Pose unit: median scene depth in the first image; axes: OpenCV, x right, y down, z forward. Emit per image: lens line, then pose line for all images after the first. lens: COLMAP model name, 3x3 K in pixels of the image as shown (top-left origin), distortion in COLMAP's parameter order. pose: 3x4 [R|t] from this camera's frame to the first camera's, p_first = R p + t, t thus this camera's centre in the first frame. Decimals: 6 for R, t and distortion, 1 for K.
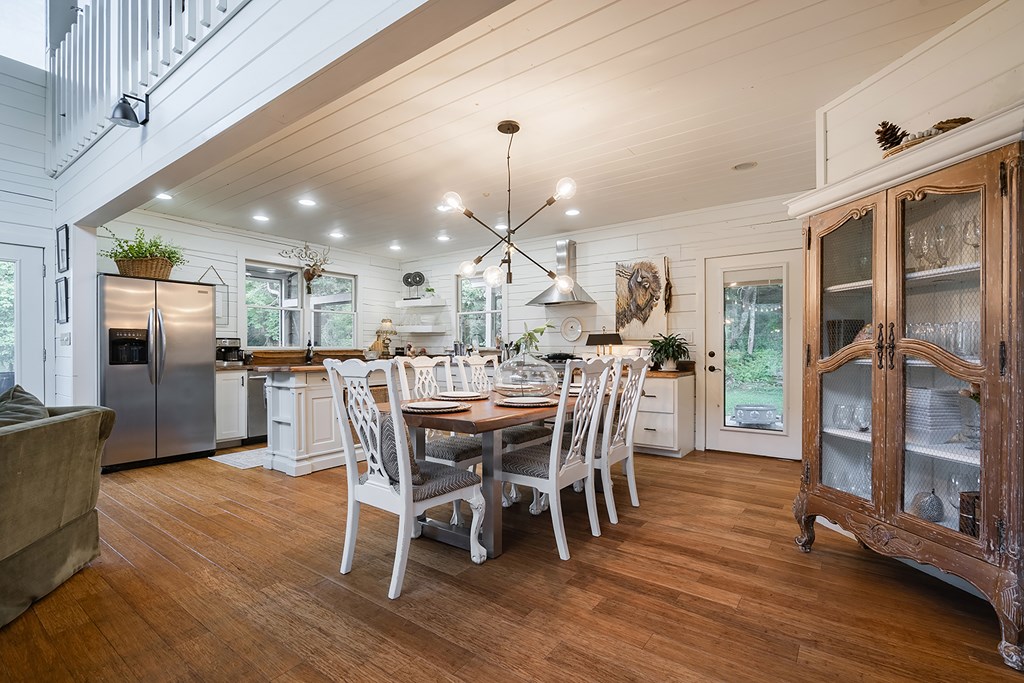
lens RADIAL K [[466.9, 0, 489.9], [0, 466.9, 351.1], [0, 0, 1]] dist [-0.002064, -0.000318]
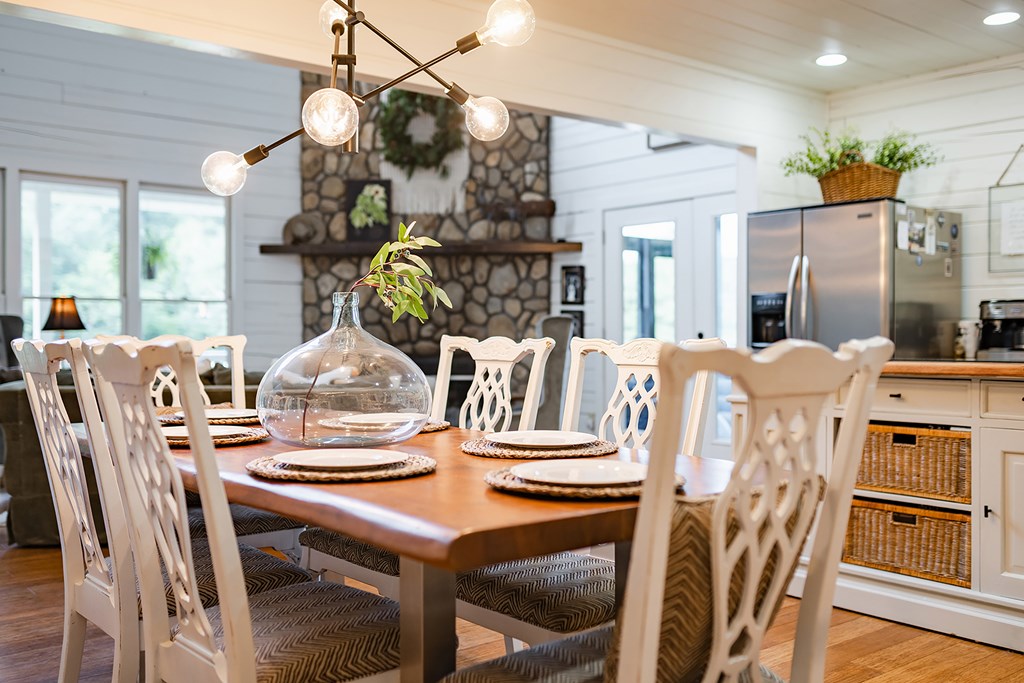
lens RADIAL K [[1008.6, 0, 574.8], [0, 1008.6, 339.2], [0, 0, 1]] dist [0.004390, 0.011723]
pose [[-0.197323, 0.008028, -0.980306, 0.598430], [-0.001295, 0.999963, 0.008450, 0.003244], [0.980338, 0.002937, -0.197305, 0.965839]]
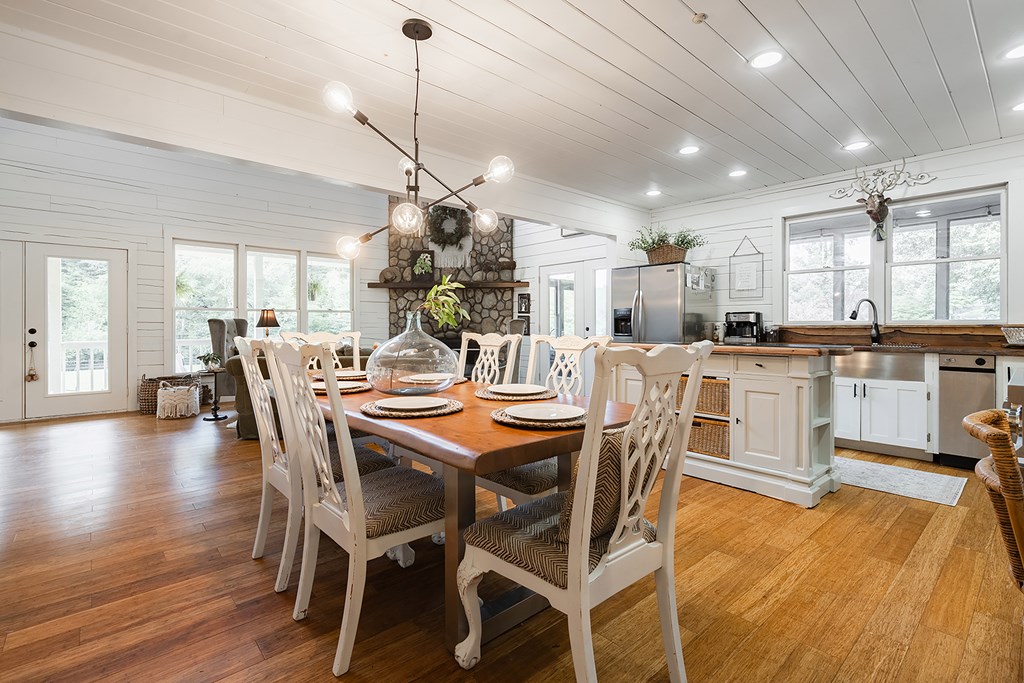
lens RADIAL K [[484.8, 0, 539.6], [0, 484.8, 327.3], [0, 0, 1]] dist [-0.008450, 0.000666]
pose [[-0.159798, 0.007578, -0.987121, 0.554111], [-0.001884, 0.999966, 0.007982, -0.005979], [0.987148, 0.003135, -0.159778, 0.942052]]
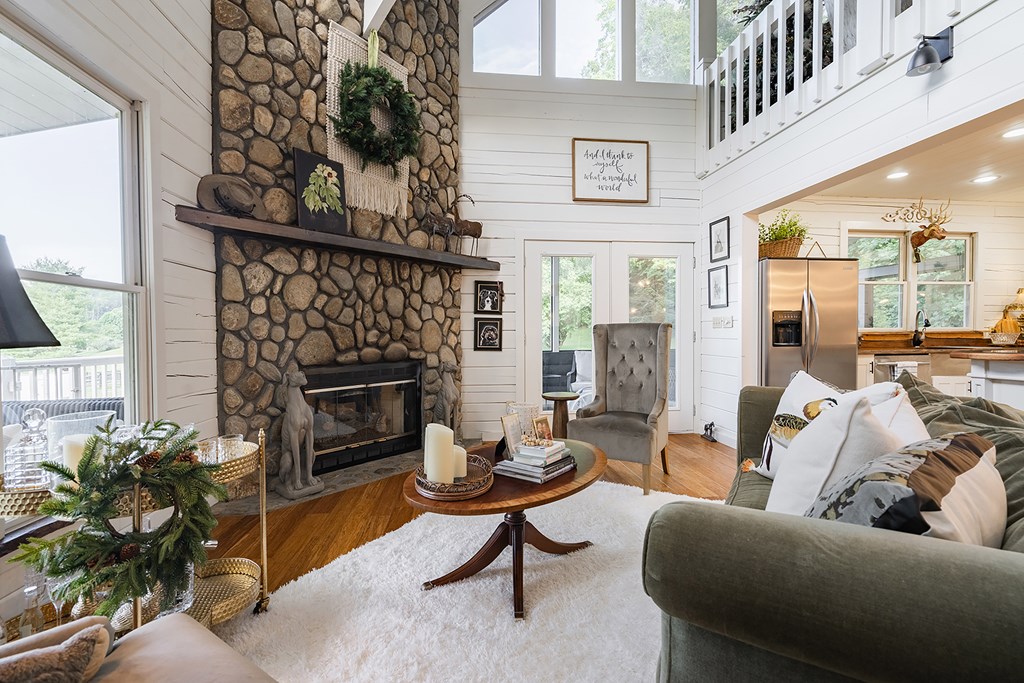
lens RADIAL K [[462.5, 0, 512.7], [0, 462.5, 342.4], [0, 0, 1]] dist [0.002289, 0.000642]
pose [[0.702639, 0.012639, -0.711434, -0.459689], [0.001450, 0.999815, 0.019194, -0.000573], [0.711545, -0.014518, 0.702490, -0.103558]]
